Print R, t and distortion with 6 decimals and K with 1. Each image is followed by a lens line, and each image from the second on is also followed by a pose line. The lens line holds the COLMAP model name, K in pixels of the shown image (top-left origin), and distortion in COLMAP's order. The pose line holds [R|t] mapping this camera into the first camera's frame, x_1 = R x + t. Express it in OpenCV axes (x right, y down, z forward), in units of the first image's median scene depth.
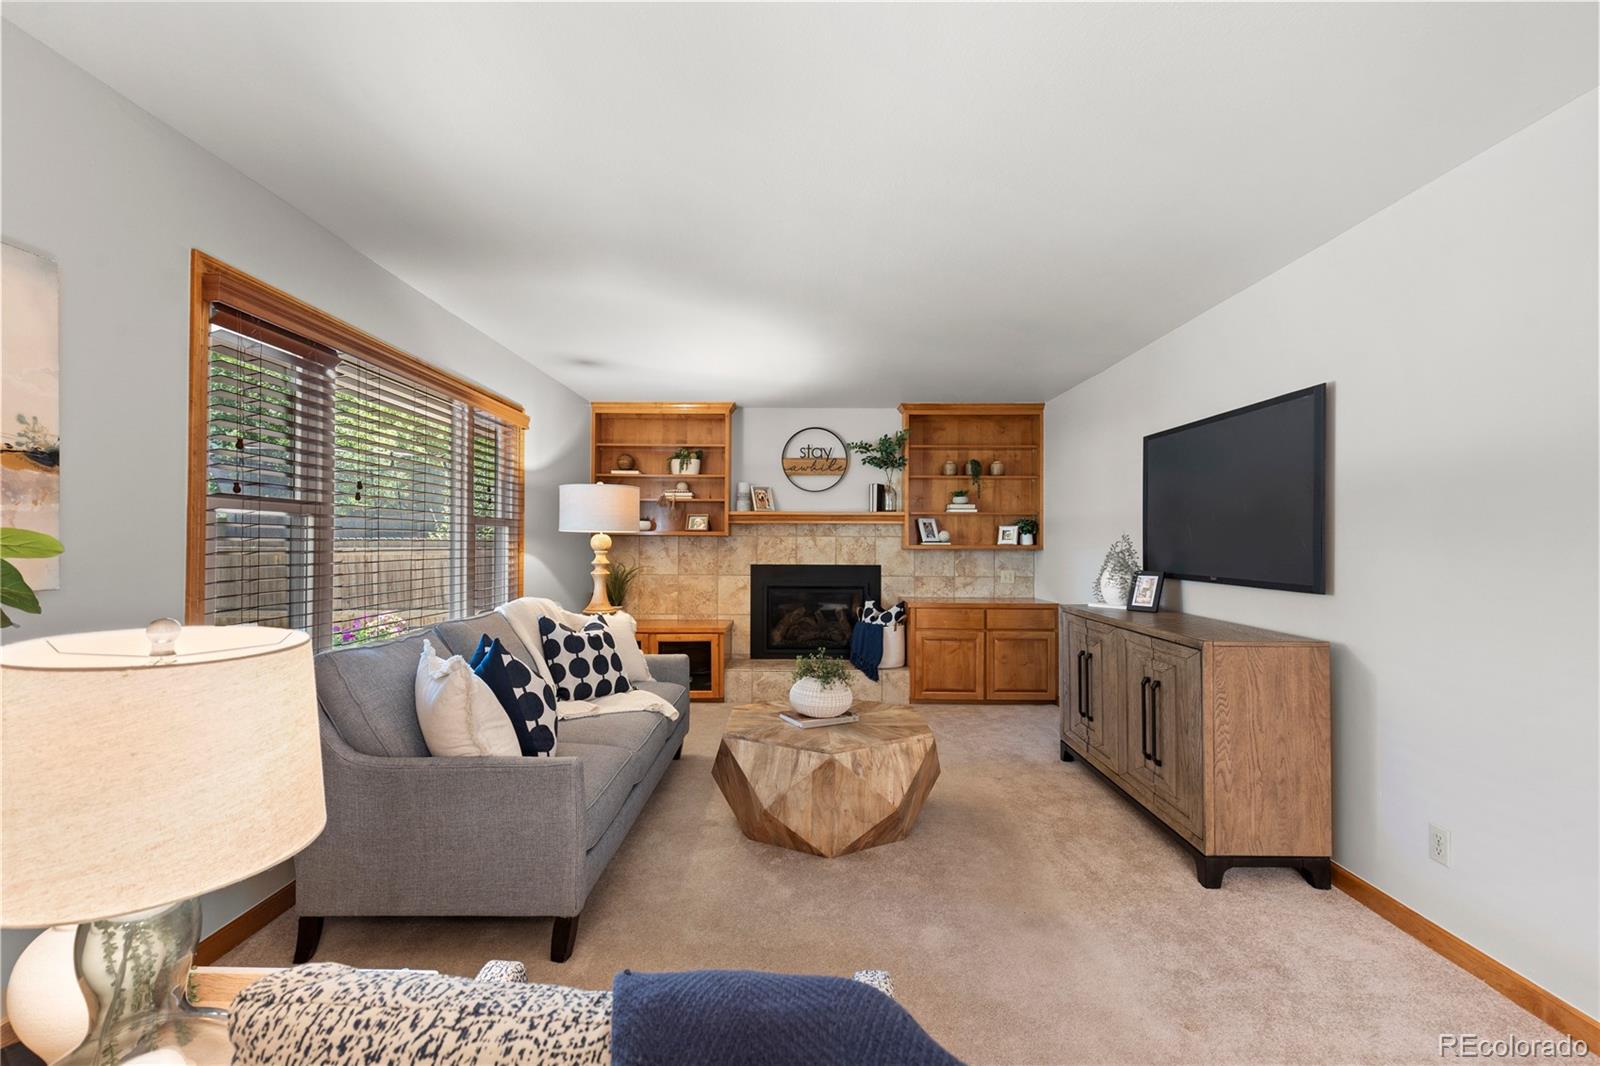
lens RADIAL K [[709.4, 0, 790.2], [0, 709.4, 535.8], [0, 0, 1]] dist [0.005173, 0.000145]
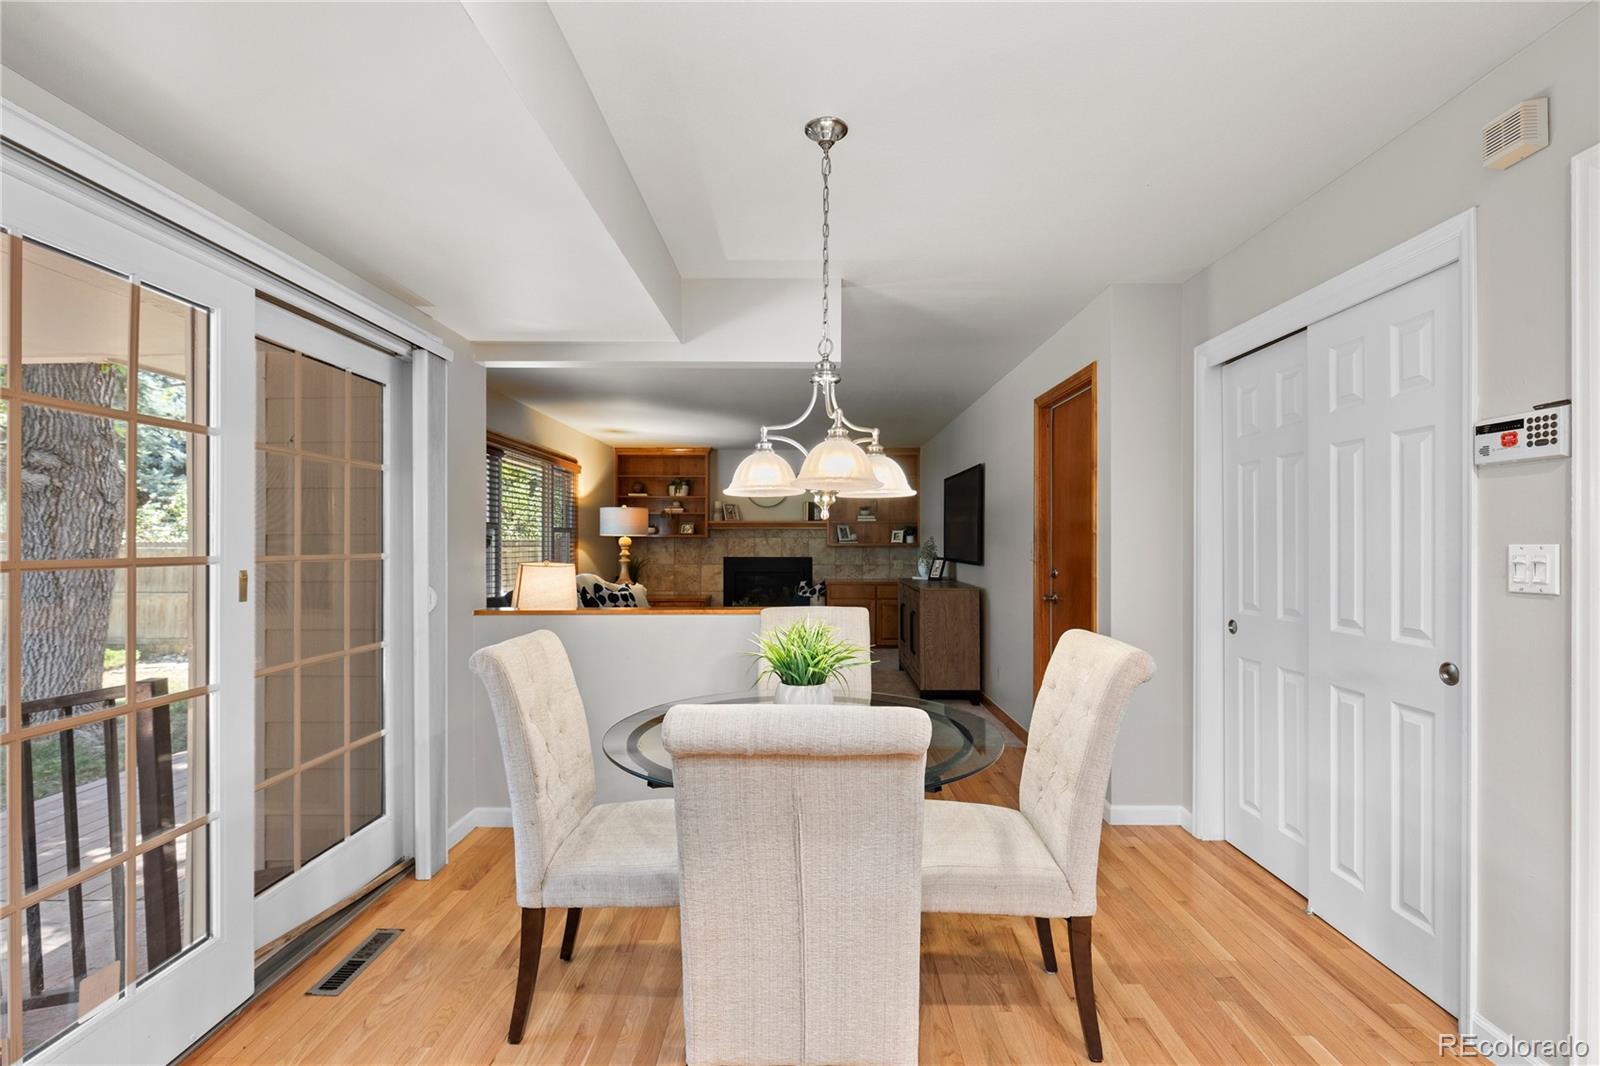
lens RADIAL K [[717.1, 0, 801.9], [0, 717.1, 540.8], [0, 0, 1]] dist [0.001046, -0.000256]
pose [[0.999963, -0.003229, 0.007984, 0.096391], [0.003172, 0.999970, 0.007110, -0.003131], [-0.008007, -0.007085, 0.999943, -0.492780]]
